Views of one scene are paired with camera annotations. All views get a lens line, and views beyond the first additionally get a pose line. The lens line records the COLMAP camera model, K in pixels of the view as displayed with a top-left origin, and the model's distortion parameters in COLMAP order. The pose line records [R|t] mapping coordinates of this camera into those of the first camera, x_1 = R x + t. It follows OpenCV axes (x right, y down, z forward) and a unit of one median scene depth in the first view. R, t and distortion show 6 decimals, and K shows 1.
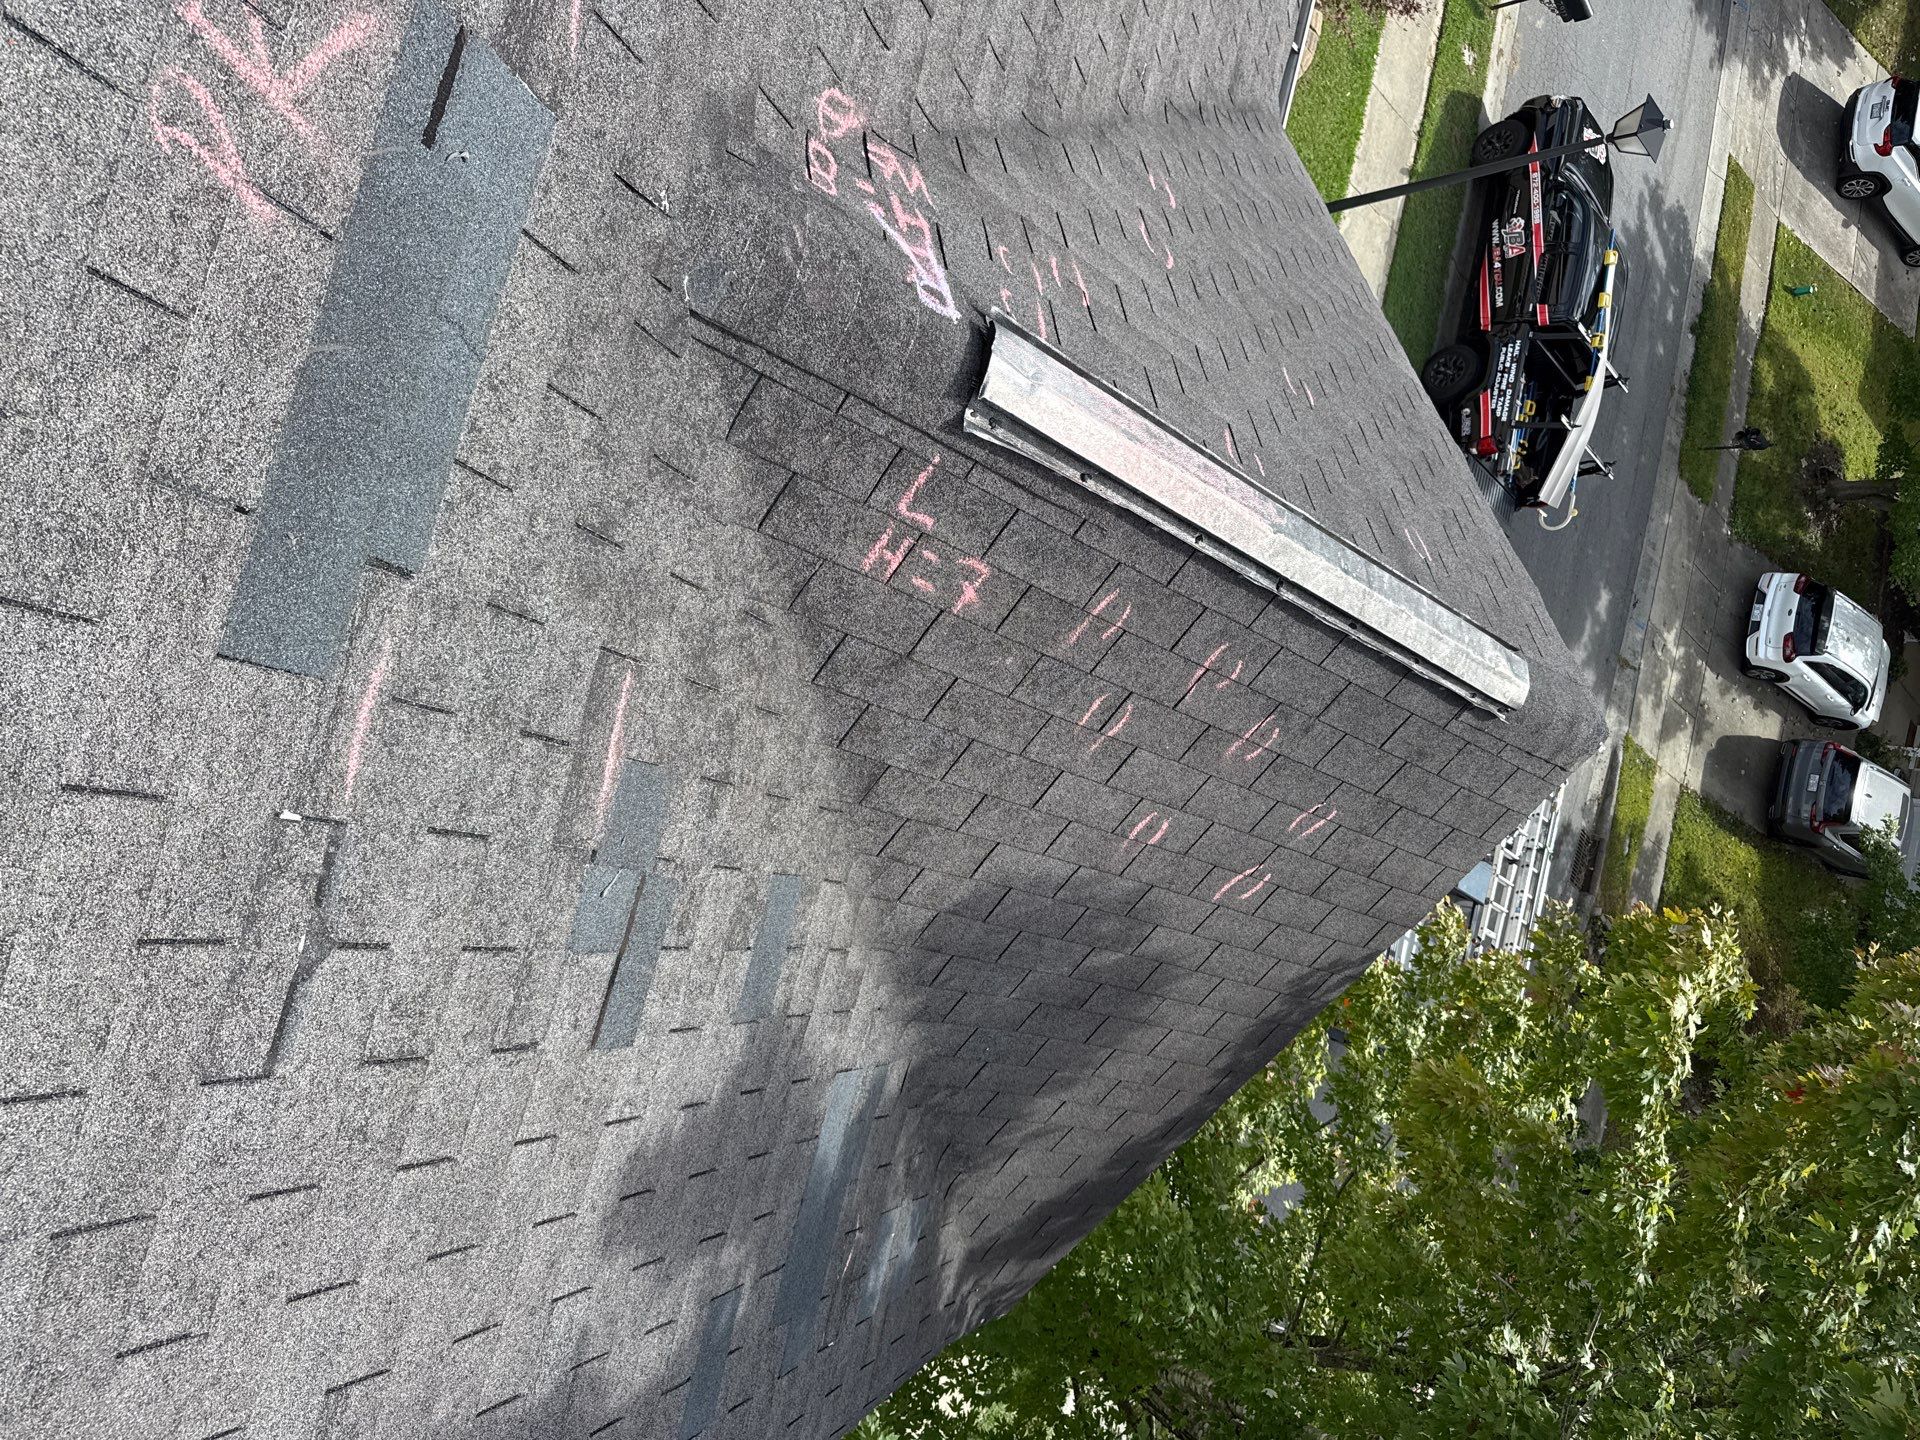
lens RADIAL K [[1340.9, 0, 958.8], [0, 1340.9, 717.4], [0, 0, 1]] dist [0.033058, -0.005691]
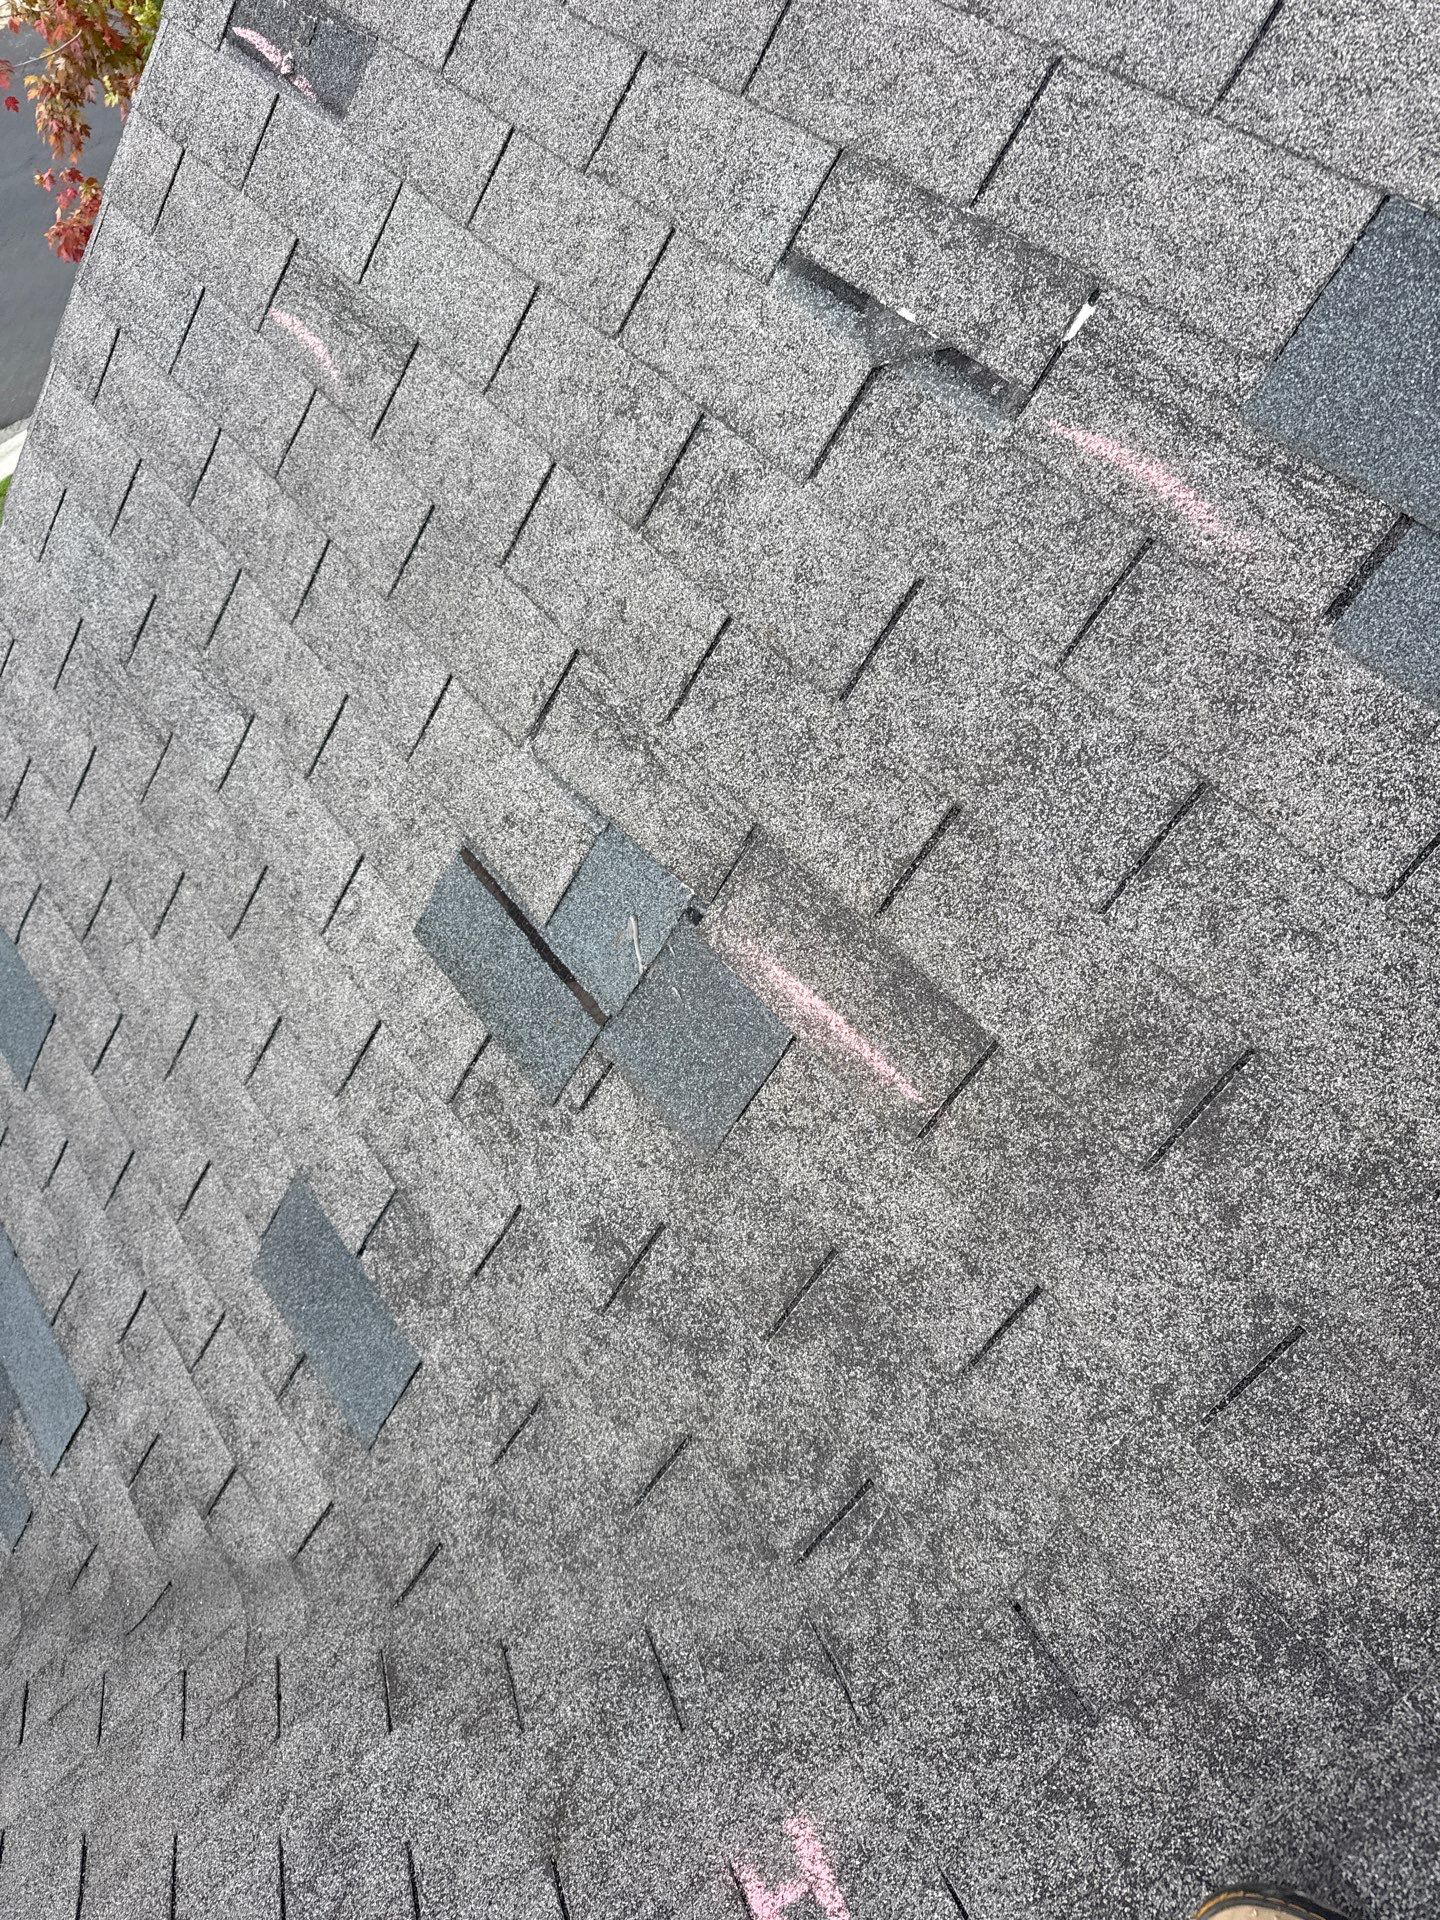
lens RADIAL K [[1340.9, 0, 712.6], [0, 1340.9, 959.0], [0, 0, 1]] dist [0.033058, -0.005691]
pose [[-0.576667, 0.385287, -0.720423, 0.181084], [-0.791069, -0.483648, 0.374559, -0.148811], [-0.204118, 0.785900, 0.583692, 0.678444]]
